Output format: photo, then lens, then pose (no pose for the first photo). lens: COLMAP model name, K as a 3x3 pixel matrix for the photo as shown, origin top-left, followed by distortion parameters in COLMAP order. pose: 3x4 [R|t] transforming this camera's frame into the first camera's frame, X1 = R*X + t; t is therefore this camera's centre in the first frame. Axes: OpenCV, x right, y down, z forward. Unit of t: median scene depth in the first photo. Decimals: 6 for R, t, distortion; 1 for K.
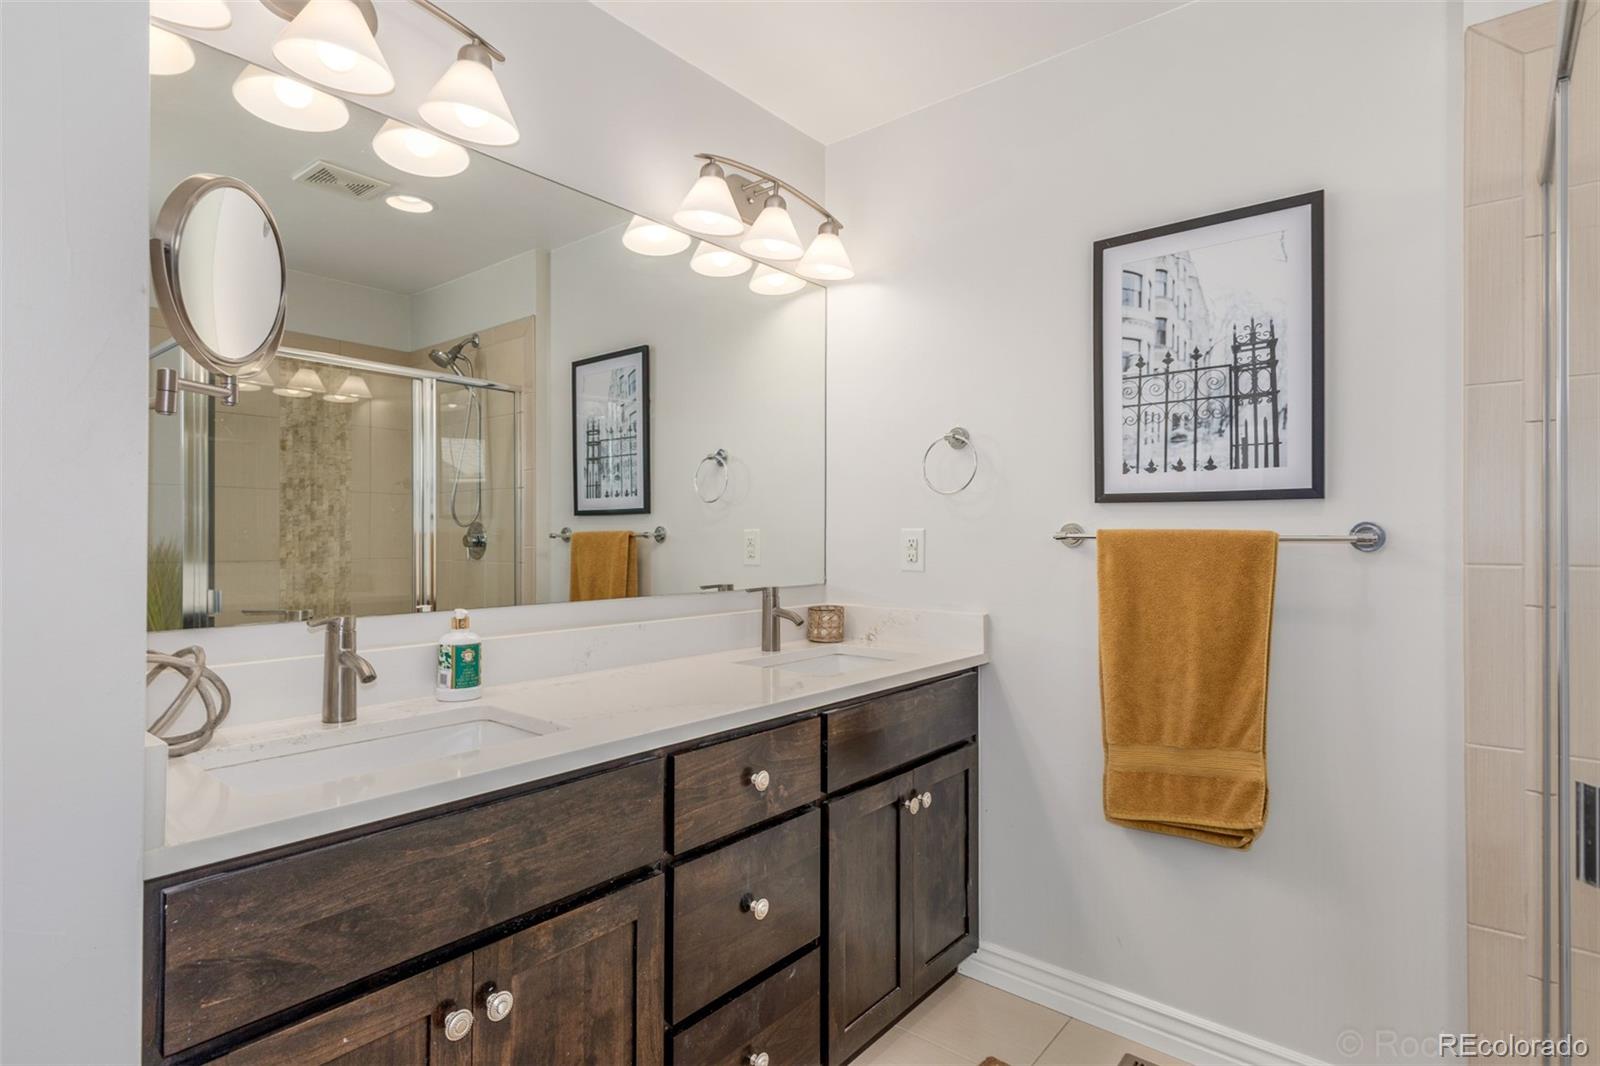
lens RADIAL K [[815.2, 0, 800.0], [0, 815.2, 533.0], [0, 0, 1]] dist [0.018836, 0.000219]
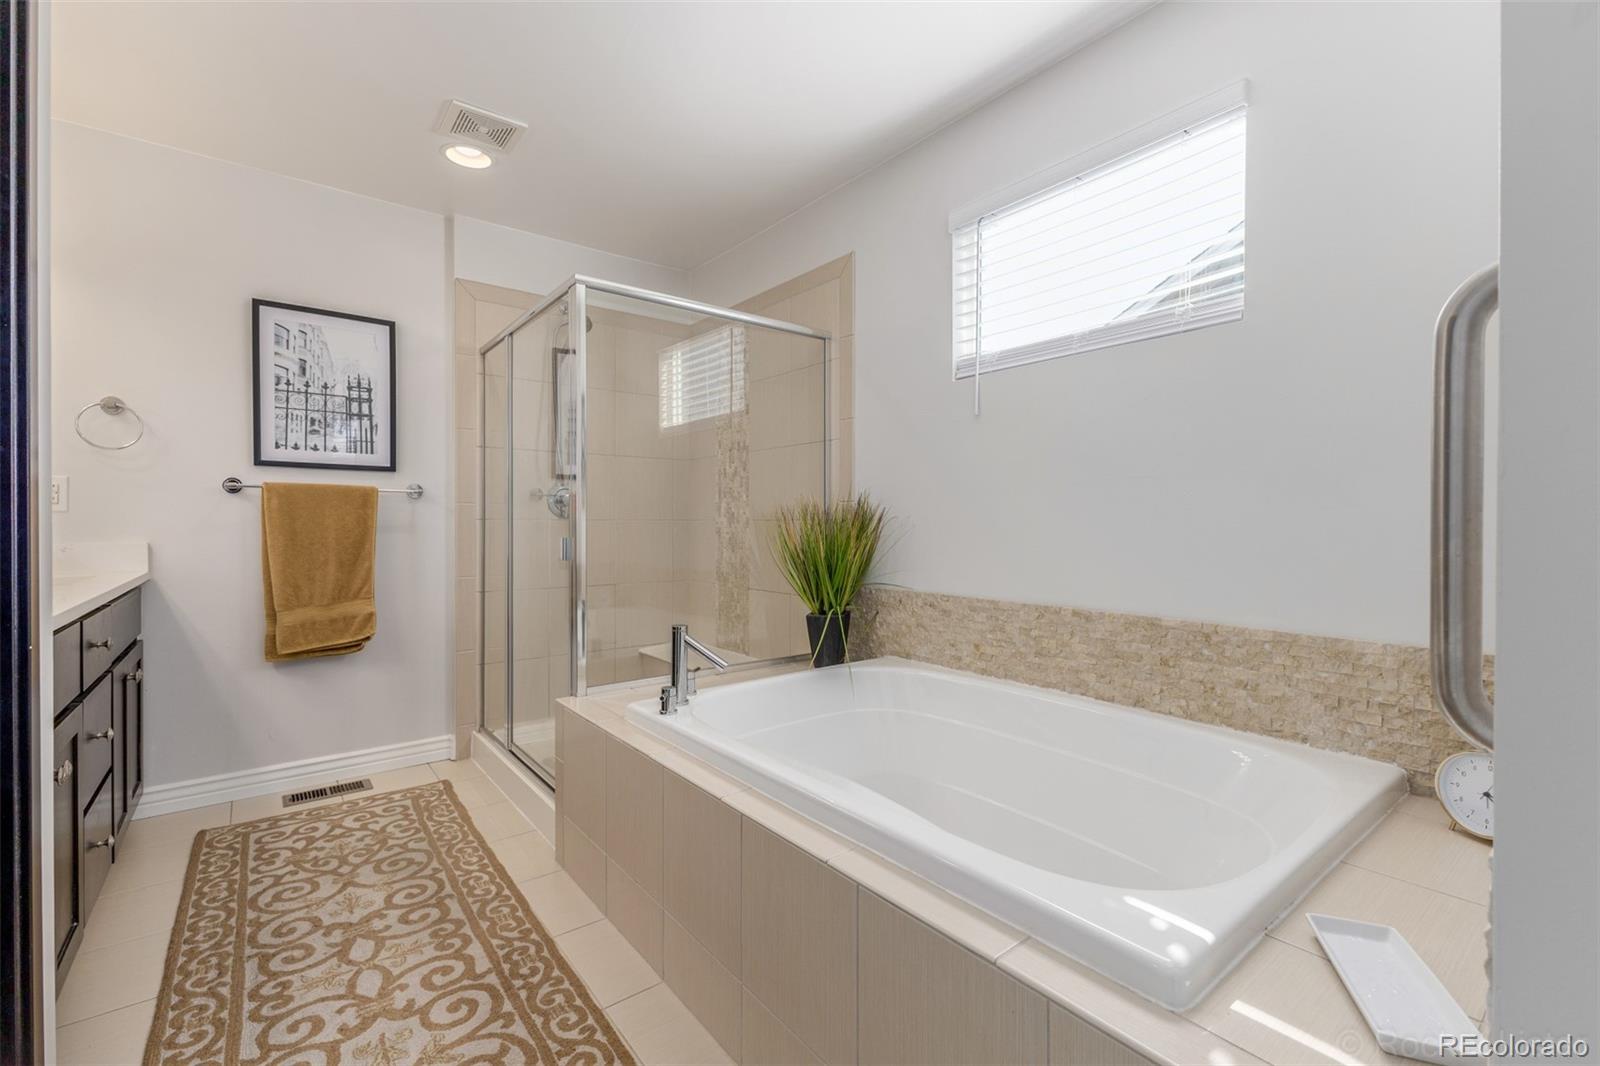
lens RADIAL K [[691.3, 0, 800.0], [0, 691.3, 533.0], [0, 0, 1]] dist [0.001080, 0.000181]
pose [[0.212734, -0.015827, 0.976982, -0.768439], [-0.006958, 0.999819, 0.017712, 0.066902], [-0.977085, -0.010566, 0.212585, -0.328186]]
